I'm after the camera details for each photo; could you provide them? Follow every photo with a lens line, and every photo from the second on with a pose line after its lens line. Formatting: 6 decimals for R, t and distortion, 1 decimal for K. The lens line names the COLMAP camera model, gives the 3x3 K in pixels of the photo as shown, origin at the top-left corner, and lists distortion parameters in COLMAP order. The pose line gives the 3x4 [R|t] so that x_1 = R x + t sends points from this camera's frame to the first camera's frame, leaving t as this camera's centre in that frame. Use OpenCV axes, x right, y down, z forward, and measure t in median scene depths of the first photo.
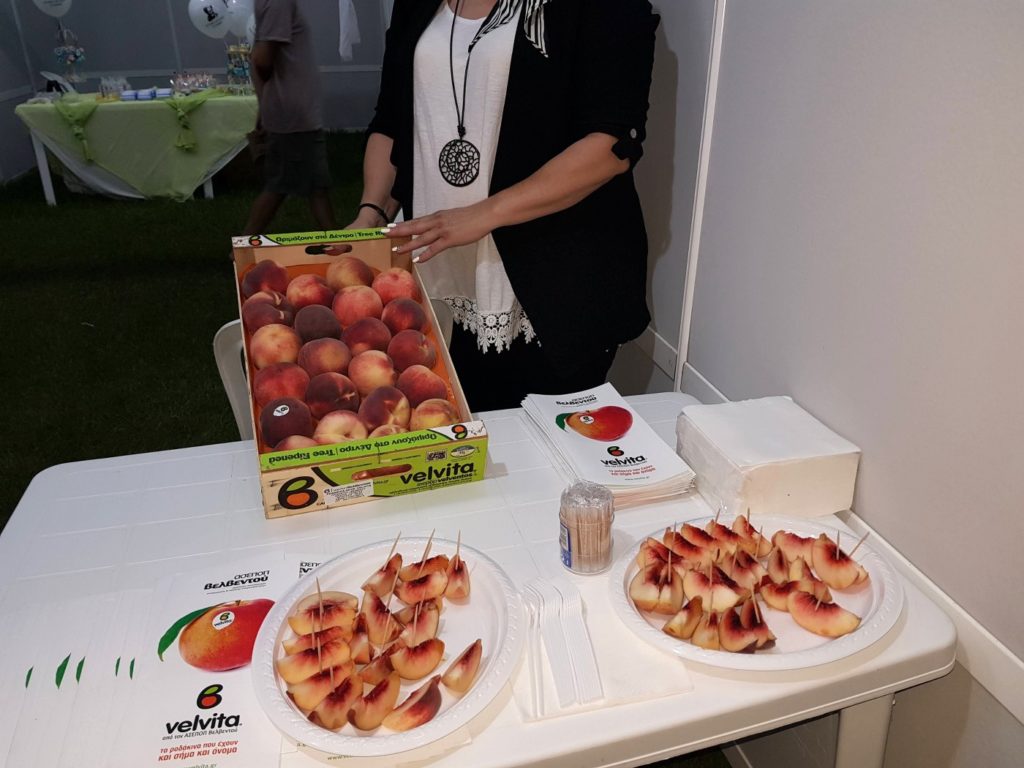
lens RADIAL K [[764.3, 0, 511.9], [0, 764.3, 411.8], [0, 0, 1]] dist [0.027499, -0.002214]
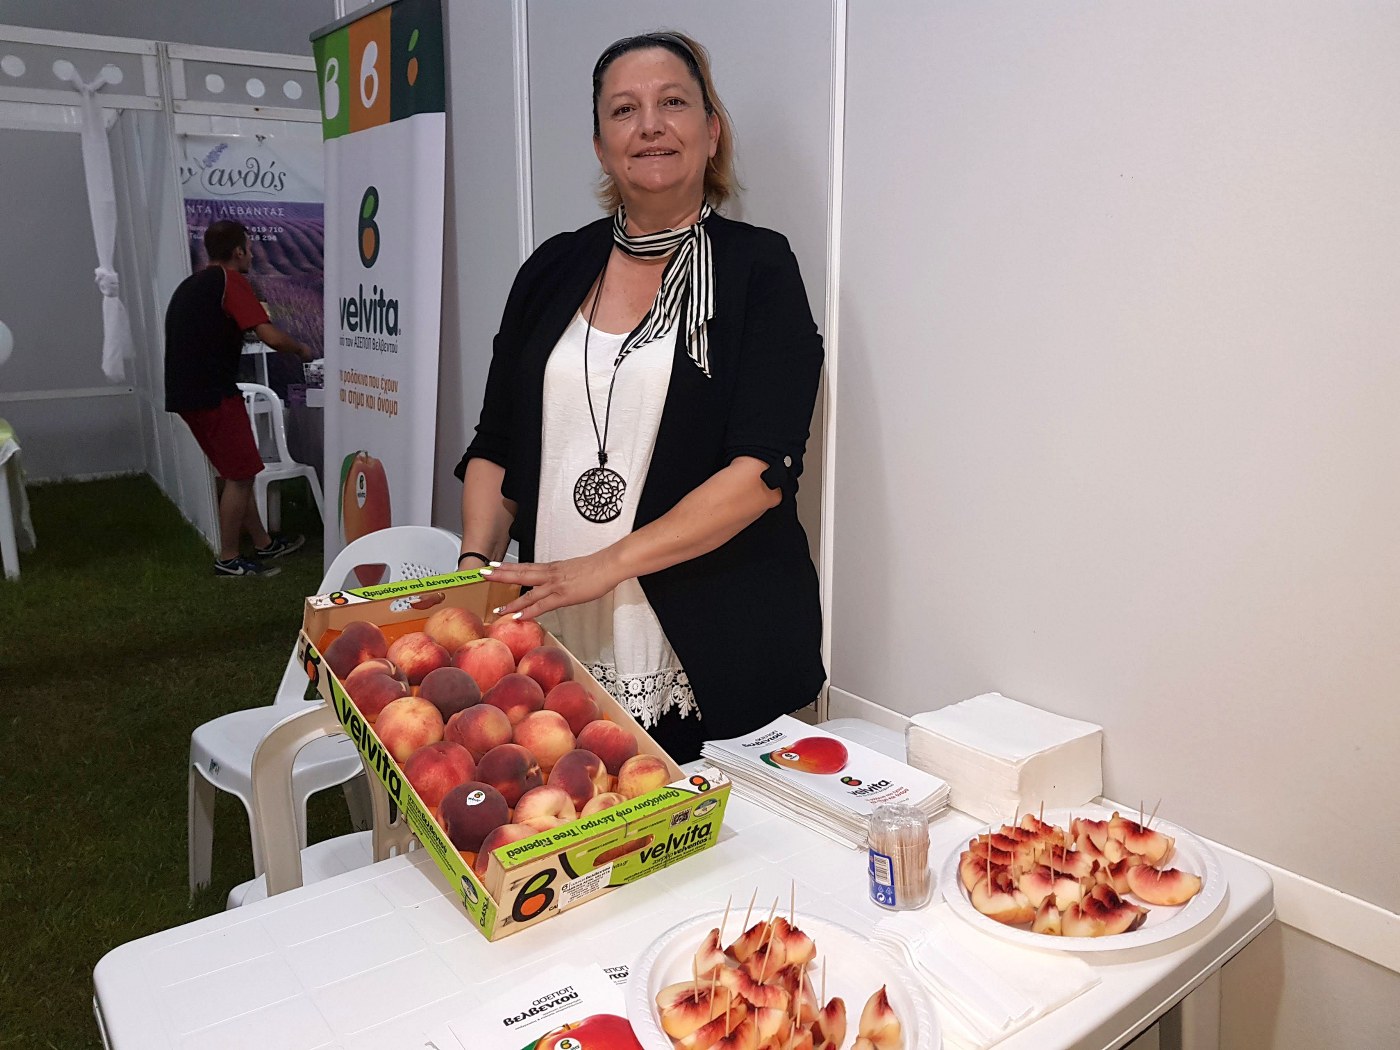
lens RADIAL K [[1096.3, 0, 700.0], [0, 1096.3, 525.0], [0, 0, 1]] dist [0.033797, -0.052214]
pose [[0.929790, -0.088283, 0.357346, -0.469202], [0.182161, 0.953956, -0.238295, 0.042252], [-0.319855, 0.286659, 0.903061, -0.161461]]
